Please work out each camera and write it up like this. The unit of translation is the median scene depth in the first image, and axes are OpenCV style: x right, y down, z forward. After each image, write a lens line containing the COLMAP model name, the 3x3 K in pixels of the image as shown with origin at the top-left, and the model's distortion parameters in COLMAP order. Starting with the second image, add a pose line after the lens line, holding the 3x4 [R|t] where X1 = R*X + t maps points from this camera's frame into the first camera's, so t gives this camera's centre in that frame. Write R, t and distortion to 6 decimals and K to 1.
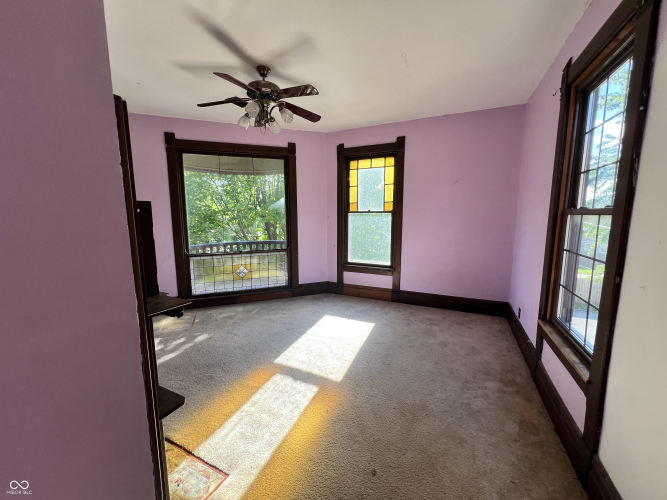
lens RADIAL K [[265.6, 0, 331.1], [0, 265.6, 249.0], [0, 0, 1]] dist [0.000499, -0.000056]
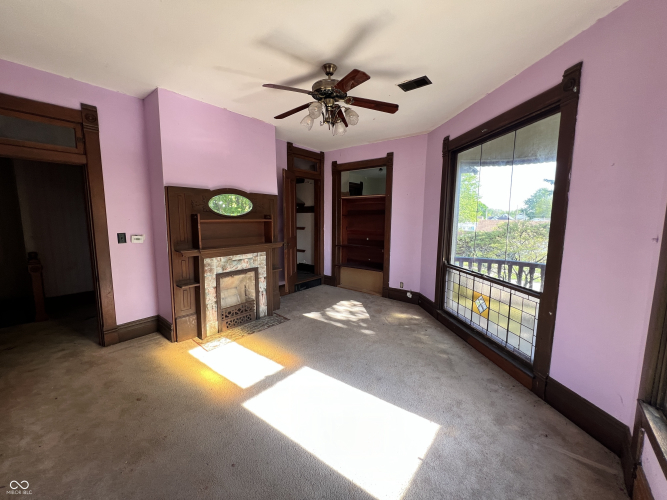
lens RADIAL K [[269.4, 0, 333.5], [0, 269.4, 250.0], [0, 0, 1]] dist [-0.001075, -0.000141]
pose [[-0.237023, 0.119371, -0.964142, 0.529094], [-0.141425, 0.977611, 0.155806, -0.137669], [0.961155, 0.173283, -0.214835, 0.952630]]
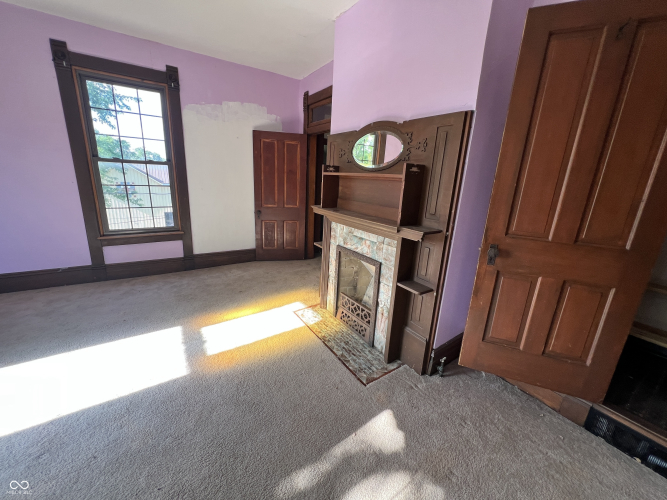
lens RADIAL K [[269.4, 0, 333.5], [0, 269.4, 250.0], [0, 0, 1]] dist [-0.001075, -0.000141]
pose [[-0.847493, -0.177318, 0.500314, -0.650771], [0.026099, 0.927494, 0.372927, -0.112033], [-0.530165, 0.329110, -0.781417, 0.957154]]
